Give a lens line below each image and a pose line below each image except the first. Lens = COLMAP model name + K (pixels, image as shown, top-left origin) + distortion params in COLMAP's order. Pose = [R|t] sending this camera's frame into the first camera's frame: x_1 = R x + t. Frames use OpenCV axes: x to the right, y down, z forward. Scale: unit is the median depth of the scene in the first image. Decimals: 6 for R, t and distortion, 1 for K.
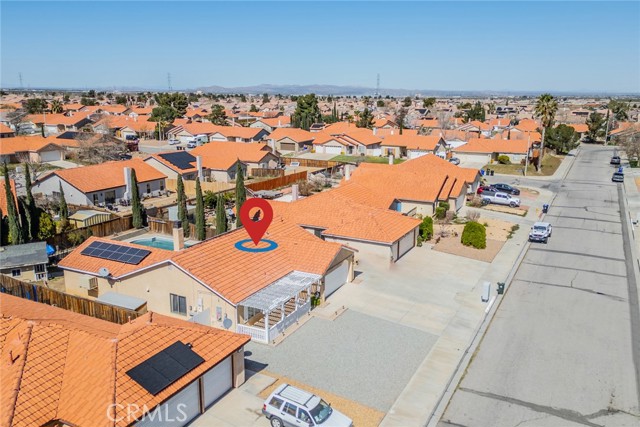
lens RADIAL K [[526.9, 0, 320.0], [0, 526.9, 213.5], [0, 0, 1]] dist [0.066730, -0.005636]
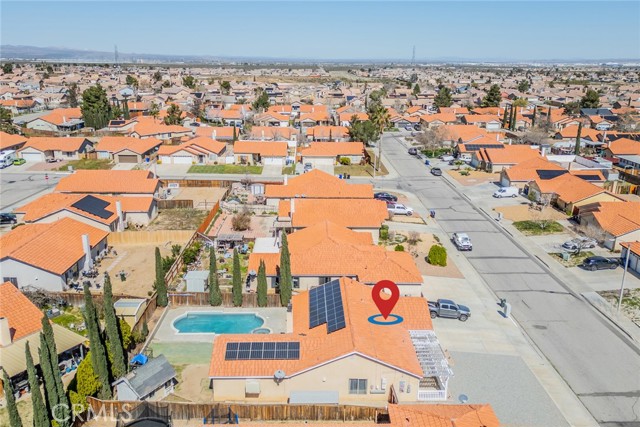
lens RADIAL K [[526.9, 0, 320.0], [0, 526.9, 213.5], [0, 0, 1]] dist [0.066730, -0.005636]
pose [[0.873227, -0.131323, 0.469285, -0.240843], [0.100503, 0.990834, 0.090260, -0.090685], [-0.476836, -0.031653, 0.878422, 0.012559]]
